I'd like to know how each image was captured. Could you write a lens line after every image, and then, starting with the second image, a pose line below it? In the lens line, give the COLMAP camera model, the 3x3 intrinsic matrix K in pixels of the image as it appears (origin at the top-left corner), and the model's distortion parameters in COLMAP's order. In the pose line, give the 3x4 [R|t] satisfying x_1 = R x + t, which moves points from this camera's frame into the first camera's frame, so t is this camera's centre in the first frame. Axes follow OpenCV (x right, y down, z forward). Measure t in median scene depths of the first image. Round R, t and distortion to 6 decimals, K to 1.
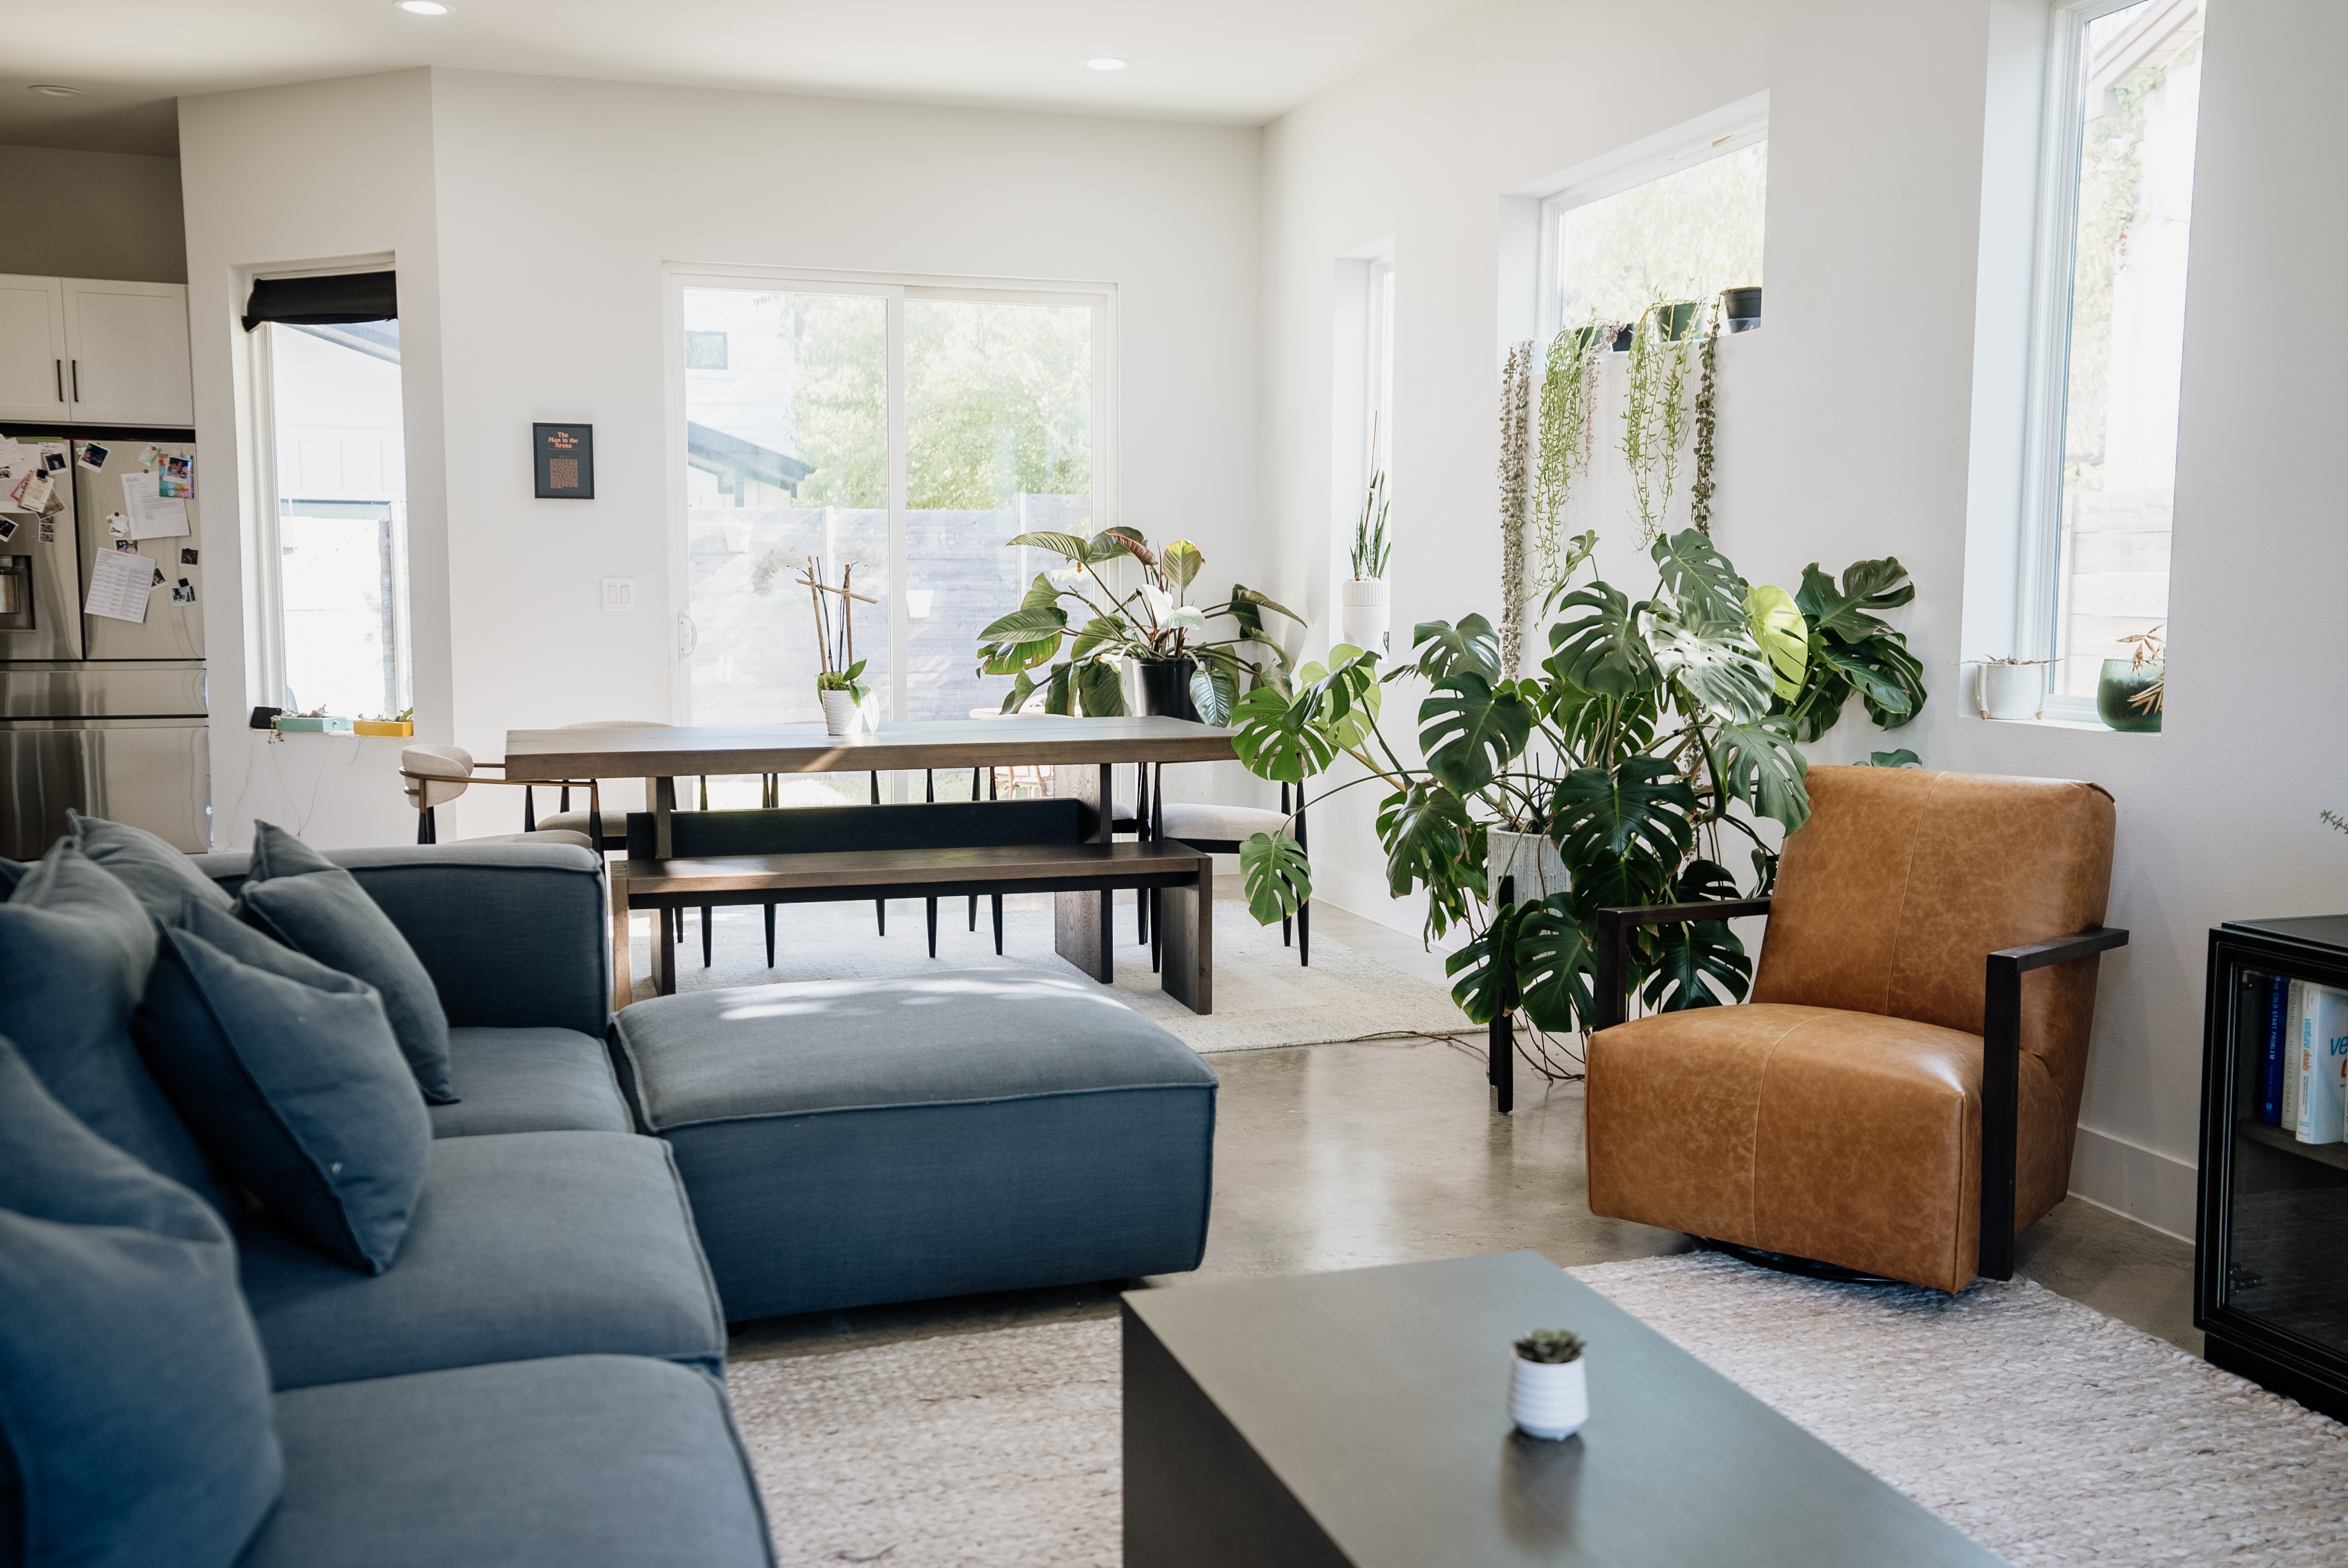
lens RADIAL K [[2136.7, 0, 1174.0], [0, 2136.7, 784.0], [0, 0, 1]] dist [0.055518, 0.010776]
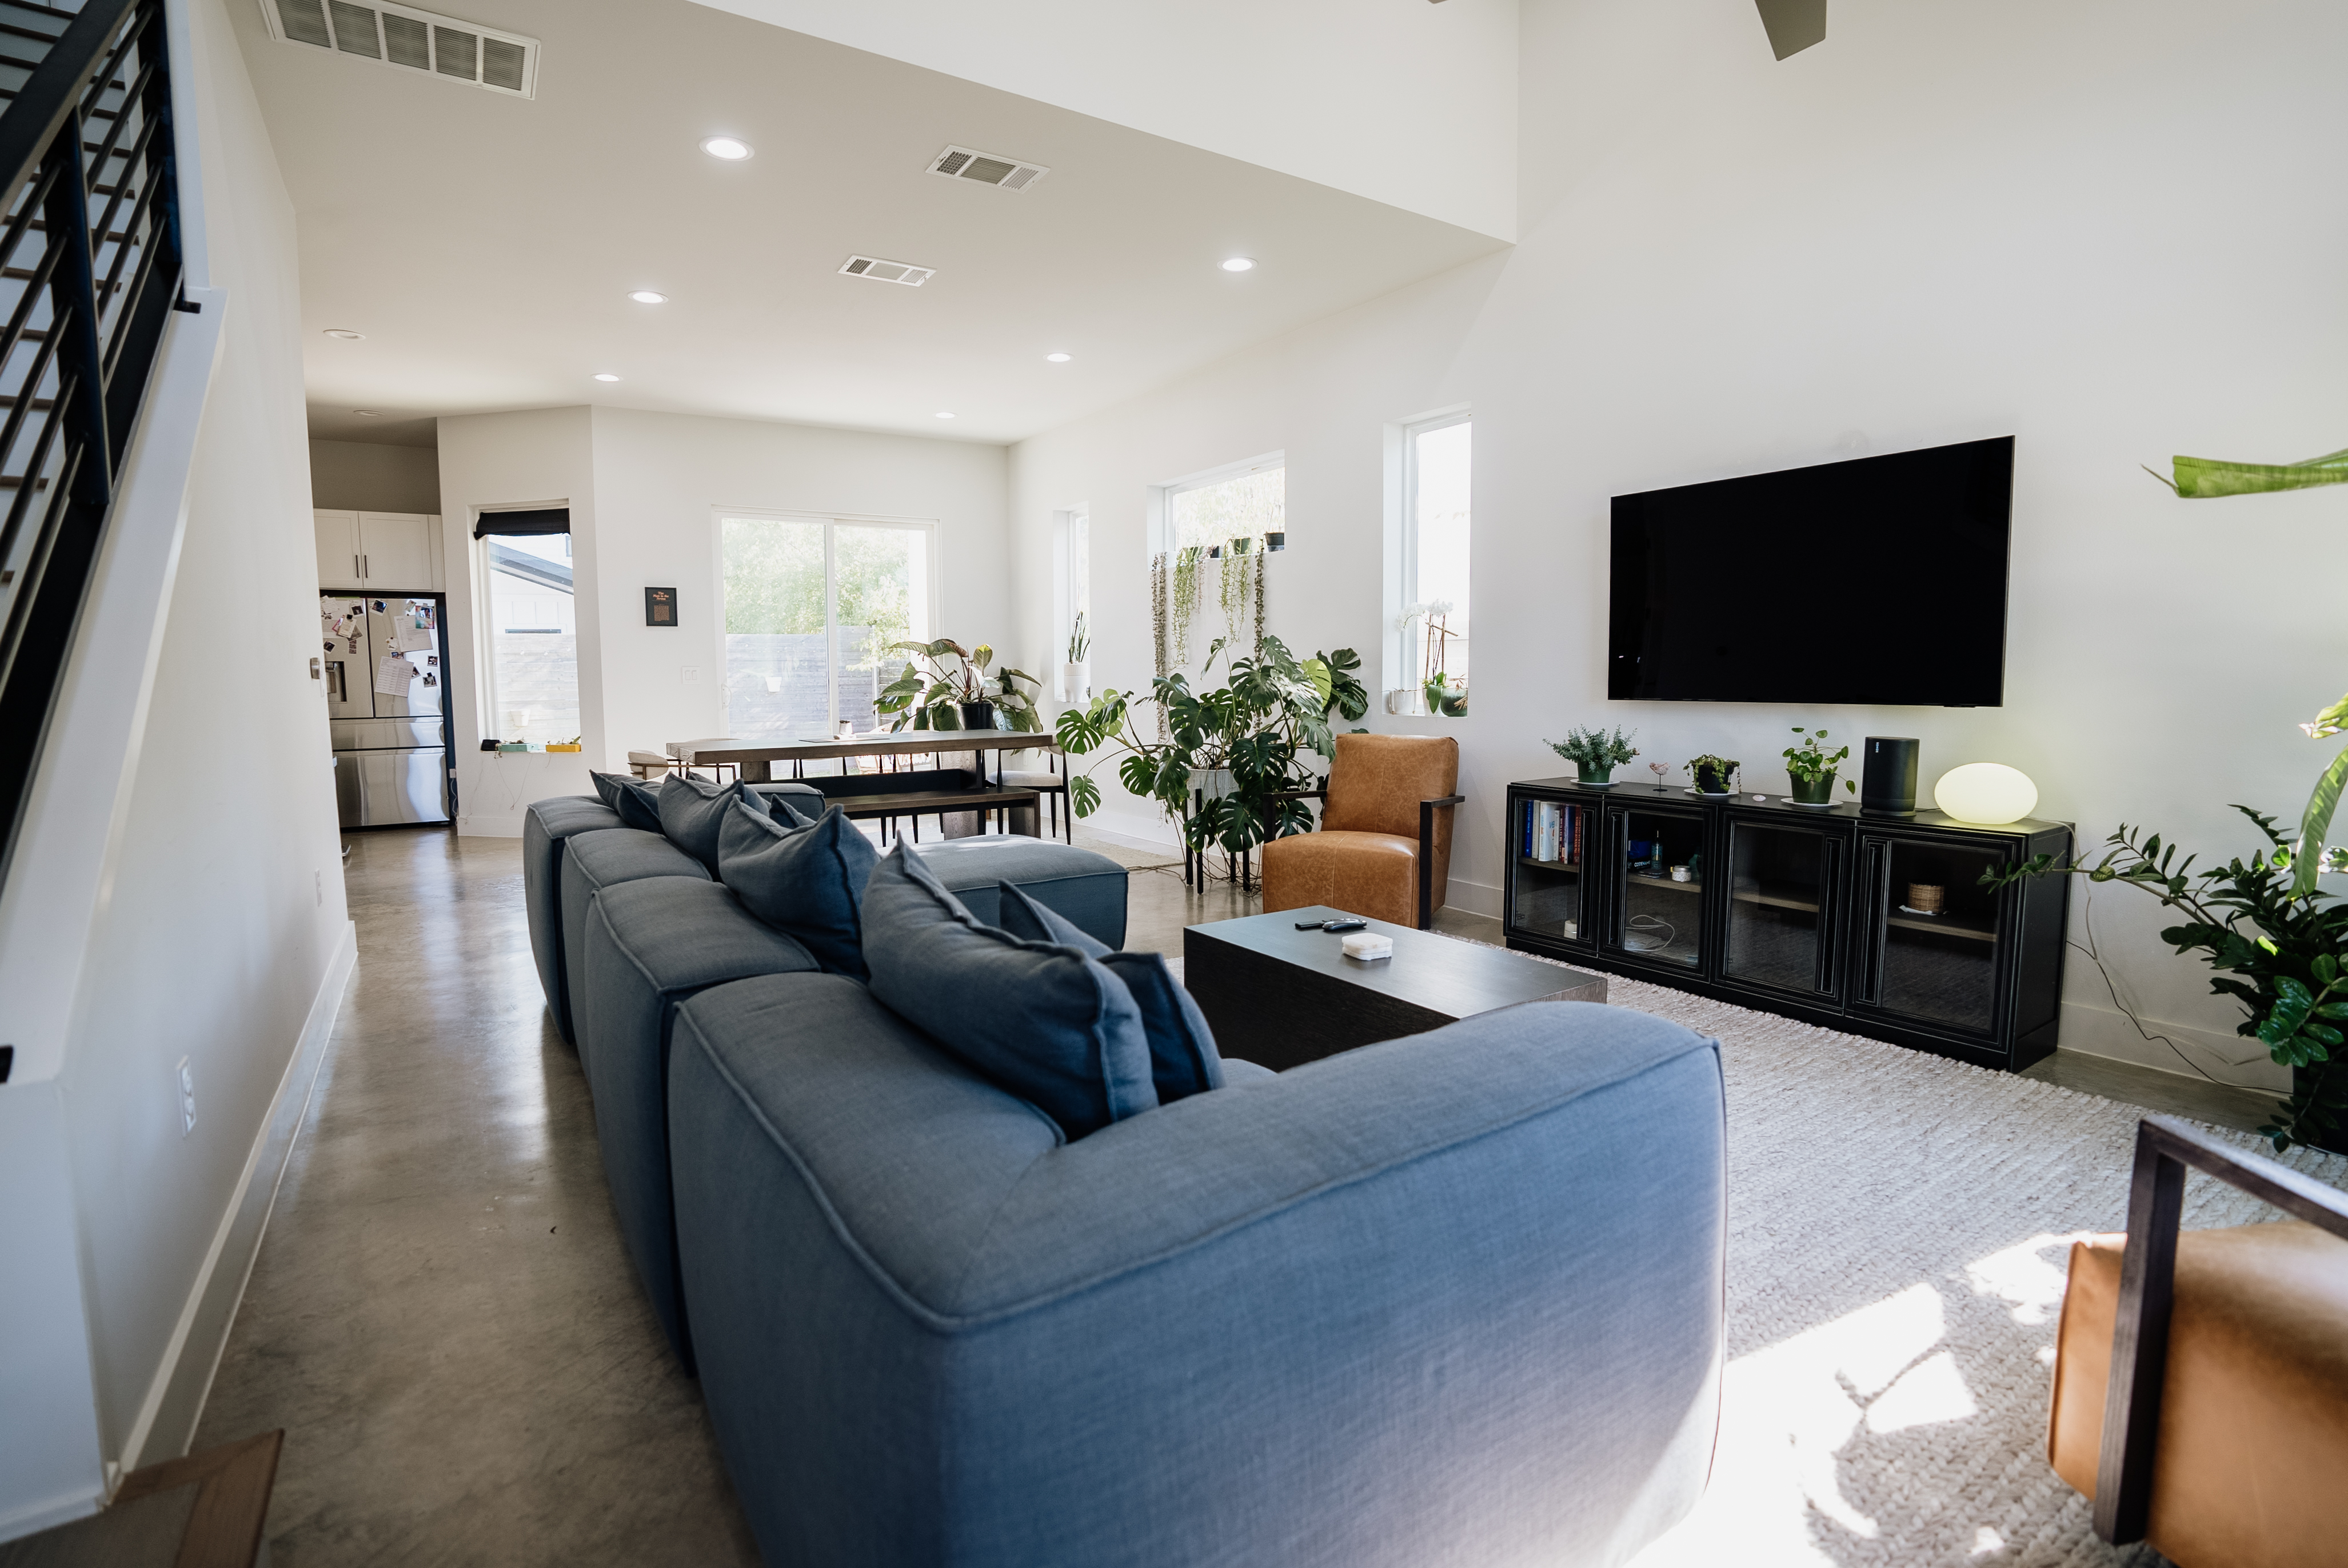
lens RADIAL K [[1092.8, 0, 1174.0], [0, 1092.8, 784.0], [0, 0, 1]] dist [-0.041104, 0.000117]
pose [[0.965775, -0.035672, 0.256918, -0.127070], [0.033426, 0.999355, 0.013105, 0.016608], [-0.257220, -0.004069, 0.966344, -0.085030]]
